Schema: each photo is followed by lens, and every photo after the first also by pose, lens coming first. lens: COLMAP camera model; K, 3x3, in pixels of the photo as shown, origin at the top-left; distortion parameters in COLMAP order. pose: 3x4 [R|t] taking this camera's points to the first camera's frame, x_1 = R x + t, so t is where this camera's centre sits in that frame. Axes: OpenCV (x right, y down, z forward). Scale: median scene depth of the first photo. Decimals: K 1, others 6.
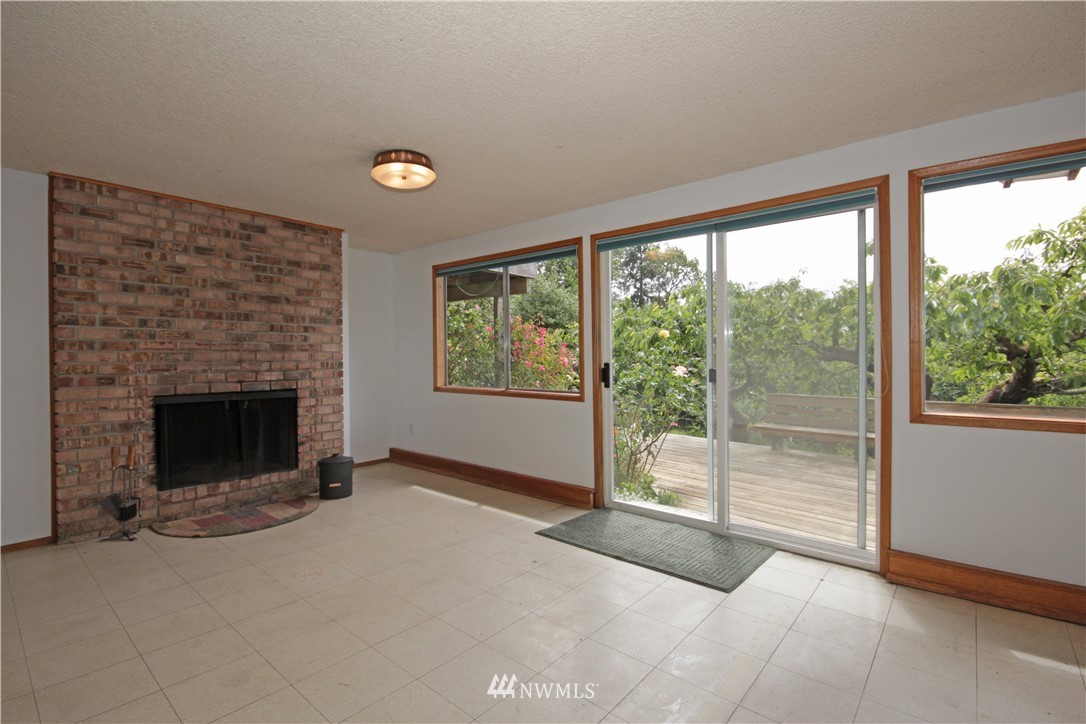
lens RADIAL K [[503.3, 0, 543.0], [0, 503.3, 357.3], [0, 0, 1]] dist [0.005058, -0.000317]
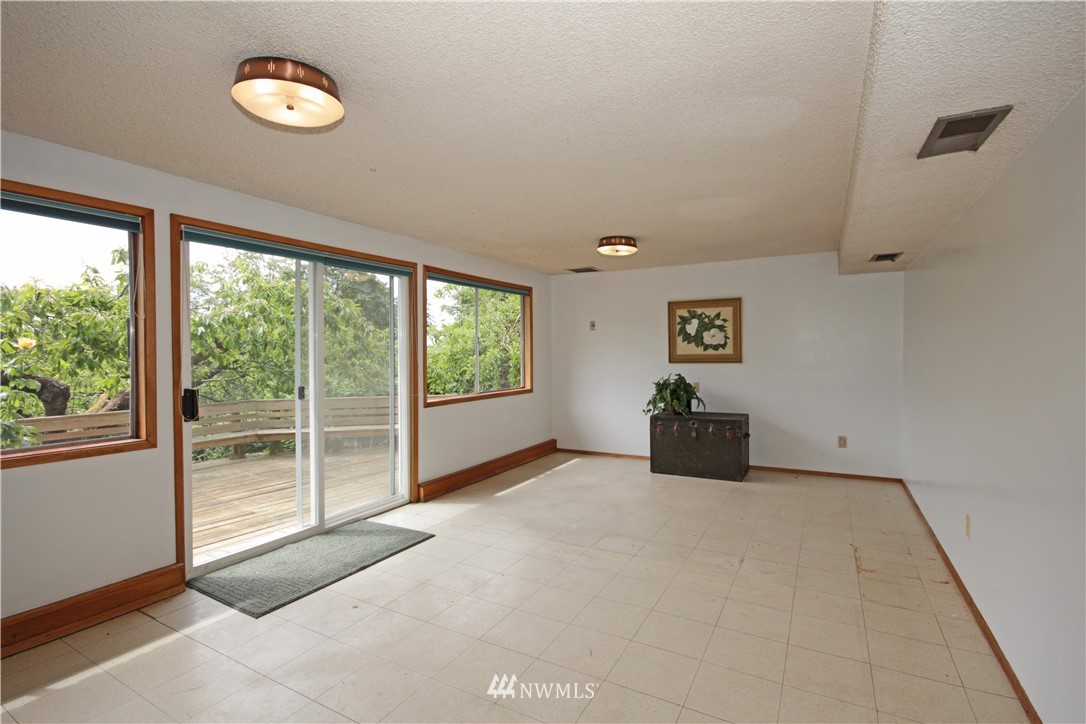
lens RADIAL K [[503.3, 0, 542.4], [0, 503.3, 358.8], [0, 0, 1]] dist [0.005058, -0.000317]
pose [[-0.183632, -0.003230, 0.982990, -0.834886], [0.013556, 0.999891, 0.005818, -0.035972], [-0.982902, 0.014394, -0.183568, 0.715361]]
